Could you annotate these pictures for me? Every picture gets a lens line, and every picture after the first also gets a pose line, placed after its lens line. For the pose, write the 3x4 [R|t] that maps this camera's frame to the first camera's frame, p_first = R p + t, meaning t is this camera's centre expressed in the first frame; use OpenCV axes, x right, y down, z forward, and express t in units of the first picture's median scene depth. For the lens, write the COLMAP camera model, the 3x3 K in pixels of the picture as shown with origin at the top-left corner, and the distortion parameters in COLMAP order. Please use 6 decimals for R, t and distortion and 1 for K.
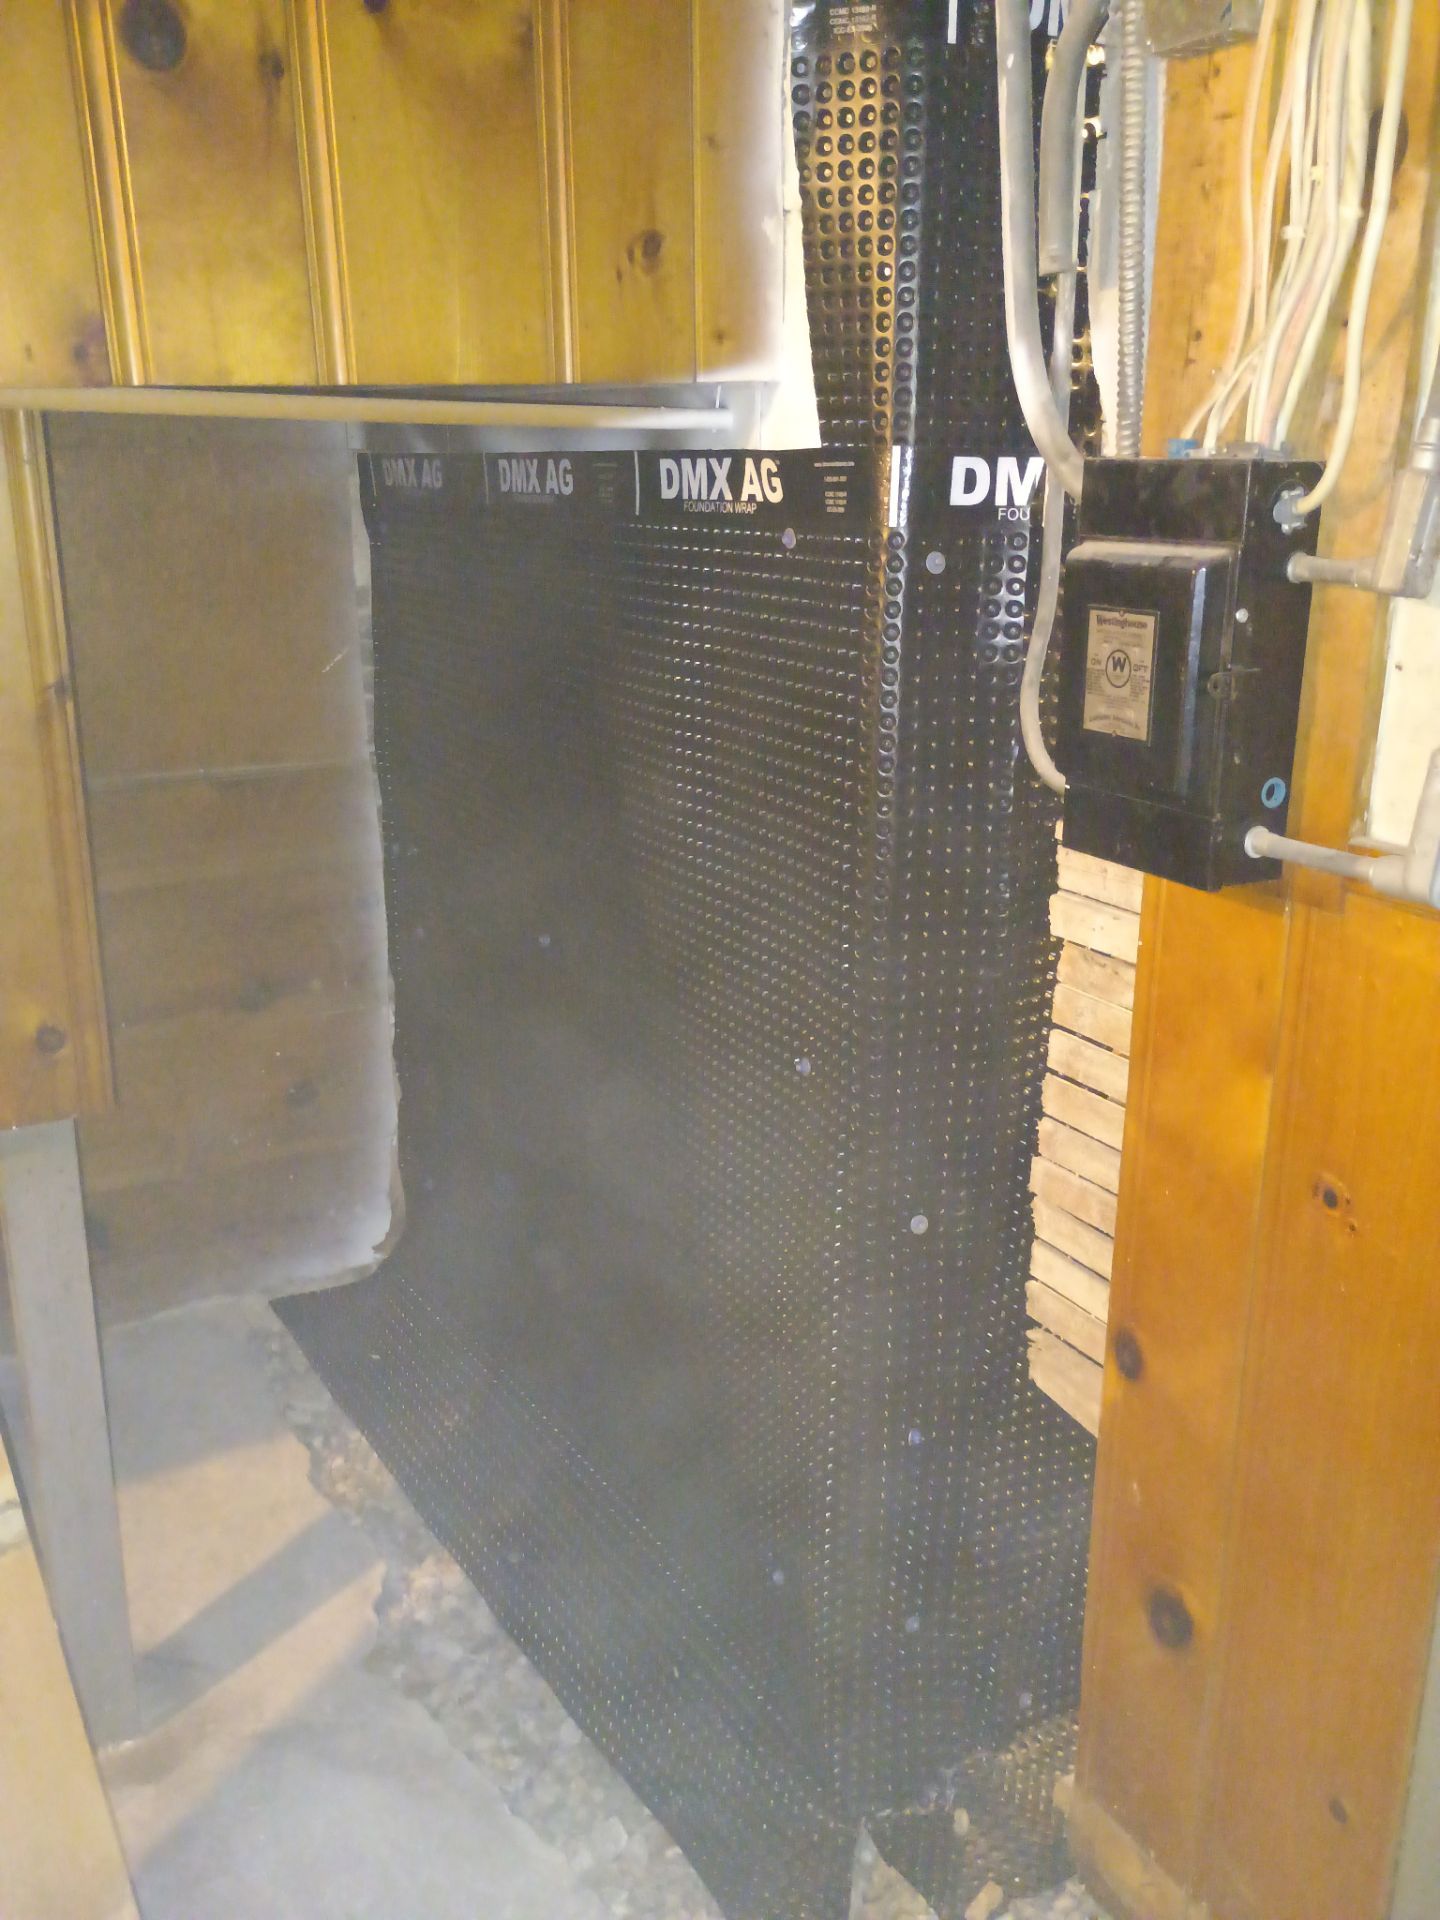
lens RADIAL K [[1655.0, 0, 711.8], [0, 1655.0, 995.5], [0, 0, 1]] dist [0.065998, -0.082544]
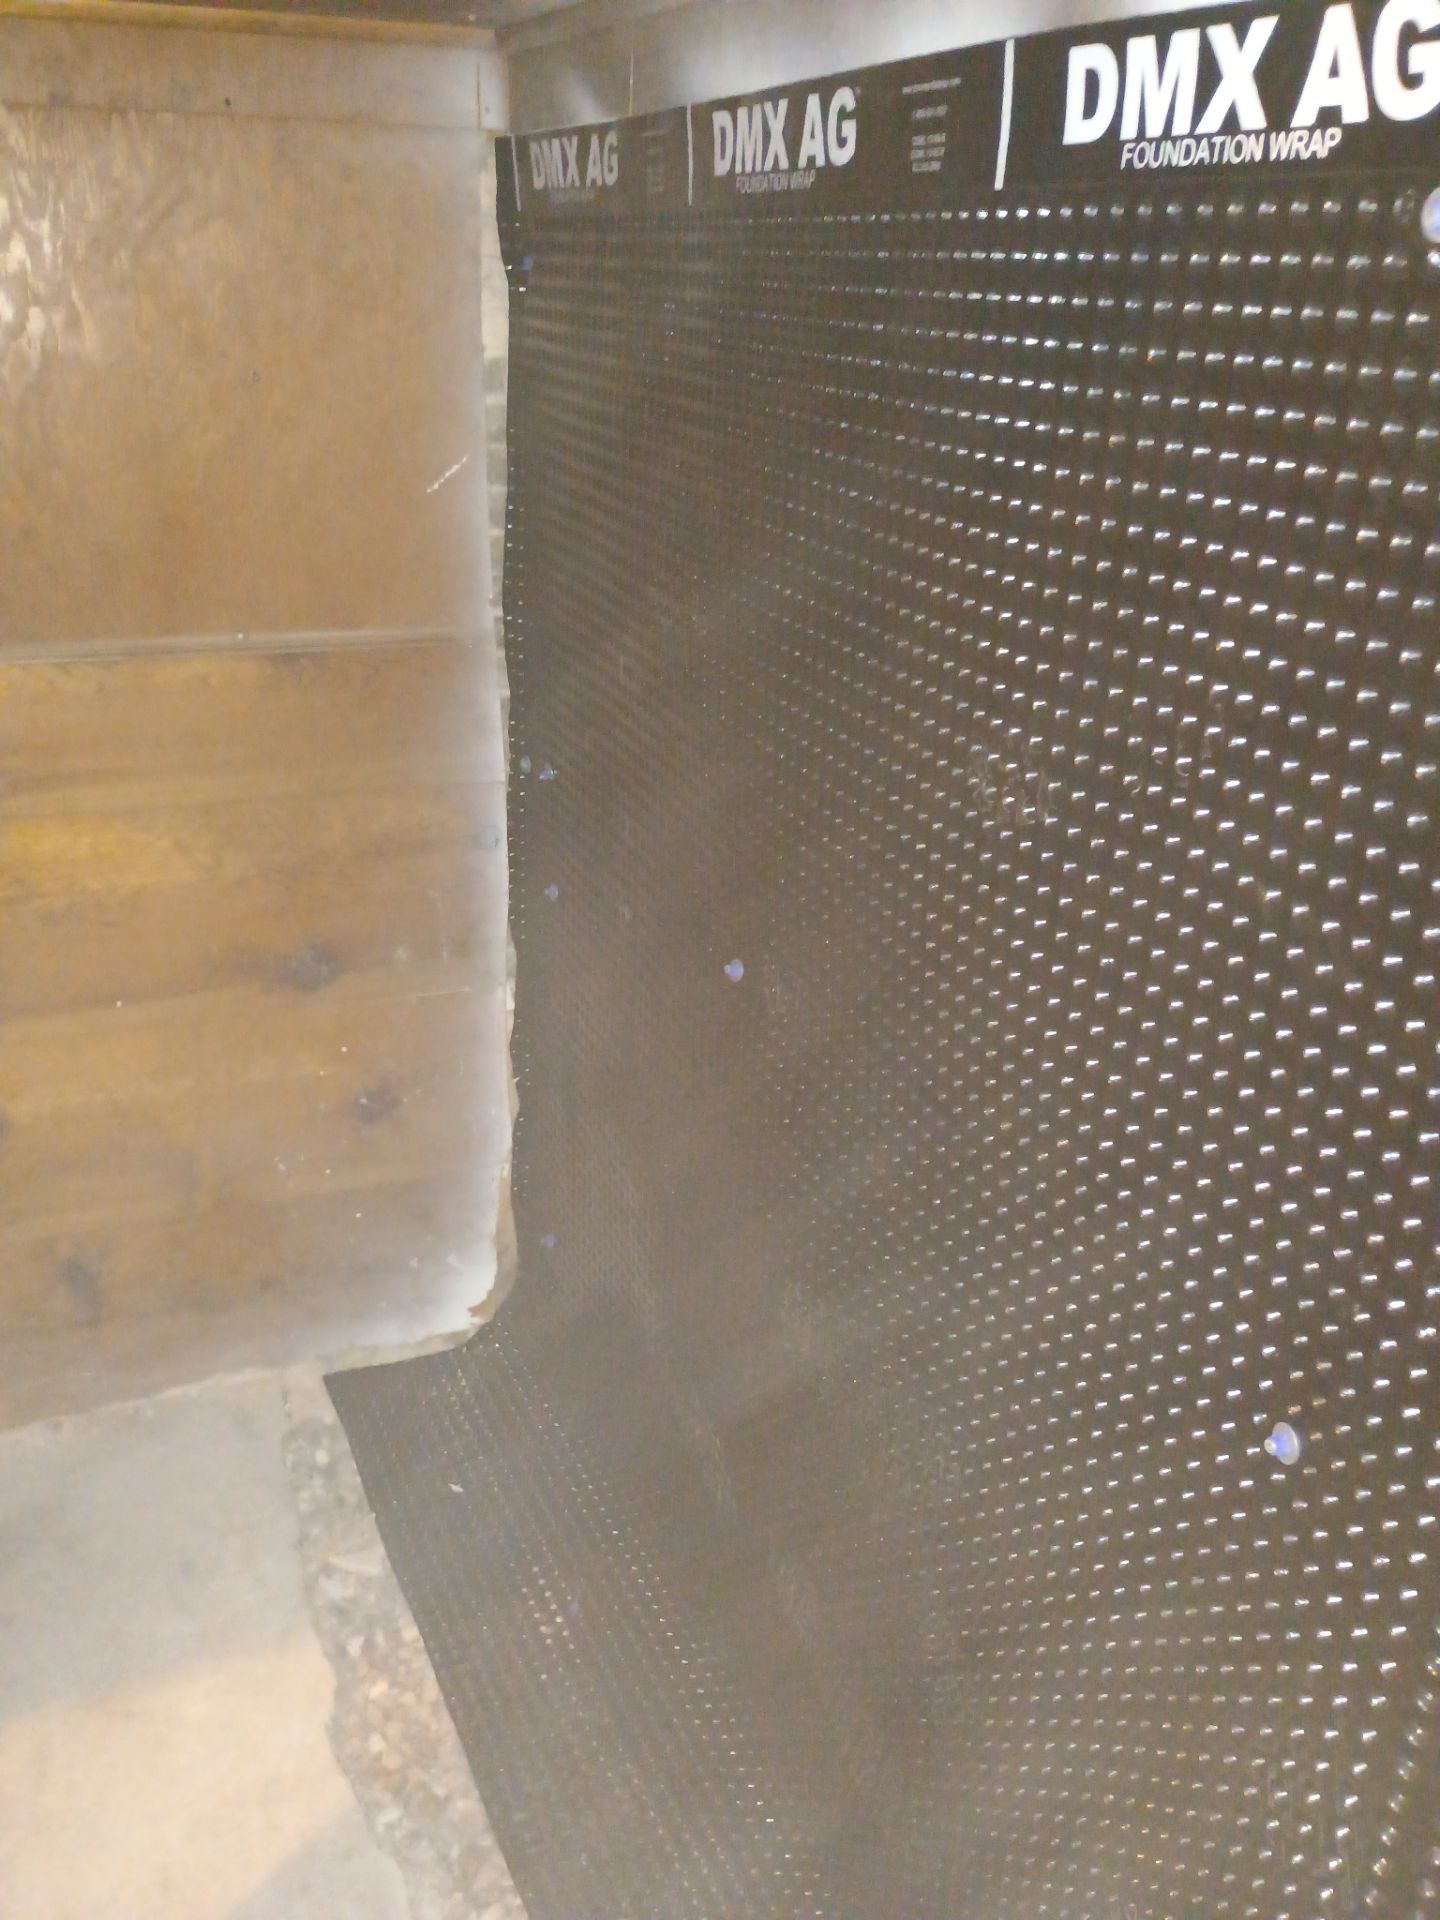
lens RADIAL K [[1655.0, 0, 711.8], [0, 1655.0, 995.5], [0, 0, 1]] dist [0.065998, -0.082544]
pose [[0.991412, 0.079384, -0.103926, -0.038870], [-0.068454, 0.992133, 0.104815, -0.073572], [0.111429, -0.096800, 0.989047, 0.342120]]
